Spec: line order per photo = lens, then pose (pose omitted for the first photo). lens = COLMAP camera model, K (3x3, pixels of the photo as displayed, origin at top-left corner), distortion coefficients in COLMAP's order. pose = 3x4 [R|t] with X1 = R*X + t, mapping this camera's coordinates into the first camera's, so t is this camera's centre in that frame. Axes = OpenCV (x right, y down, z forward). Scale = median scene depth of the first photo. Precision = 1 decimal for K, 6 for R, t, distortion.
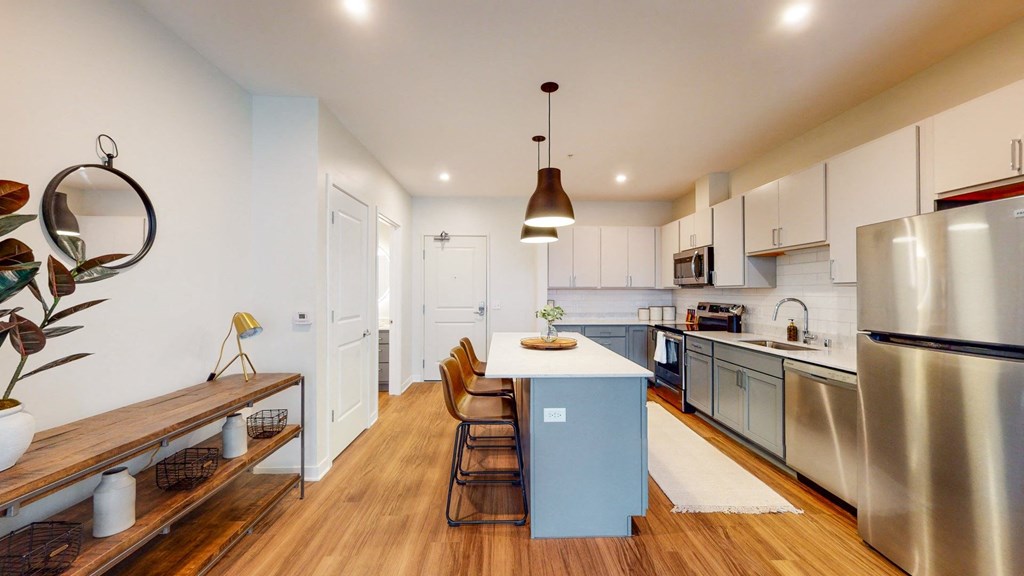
lens RADIAL K [[379.2, 0, 514.5], [0, 379.2, 290.0], [0, 0, 1]] dist [0.000719, -0.000407]
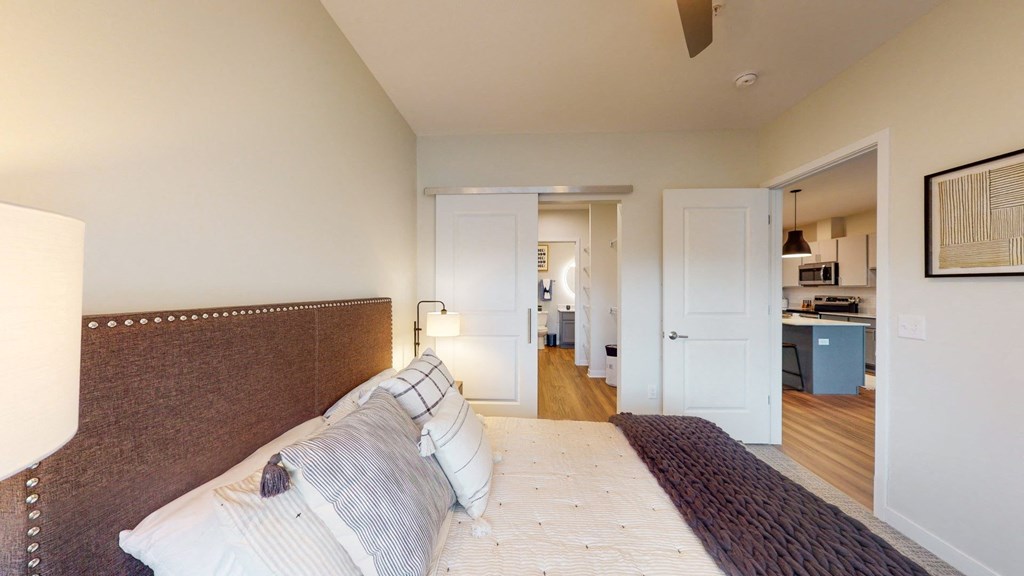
lens RADIAL K [[330.2, 0, 504.7], [0, 330.2, 289.8], [0, 0, 1]] dist [0.000987, 0.000025]
pose [[0.996803, -0.001552, -0.079887, -1.211909], [0.001834, 0.999992, 0.003462, -0.000467], [0.079881, -0.003597, 0.996798, -0.848602]]
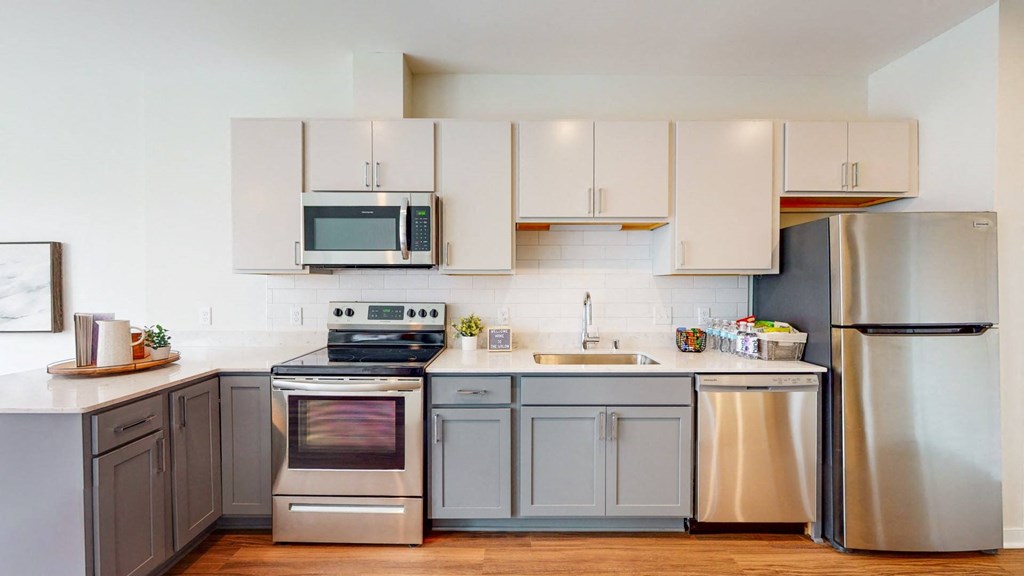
lens RADIAL K [[379.2, 0, 515.2], [0, 379.2, 281.6], [0, 0, 1]] dist [0.000719, -0.000407]
pose [[0.029313, -0.007110, 0.999545, -0.004968], [-0.004636, 0.999963, 0.007249, 0.002136], [-0.999560, -0.004846, 0.029279, 1.266188]]
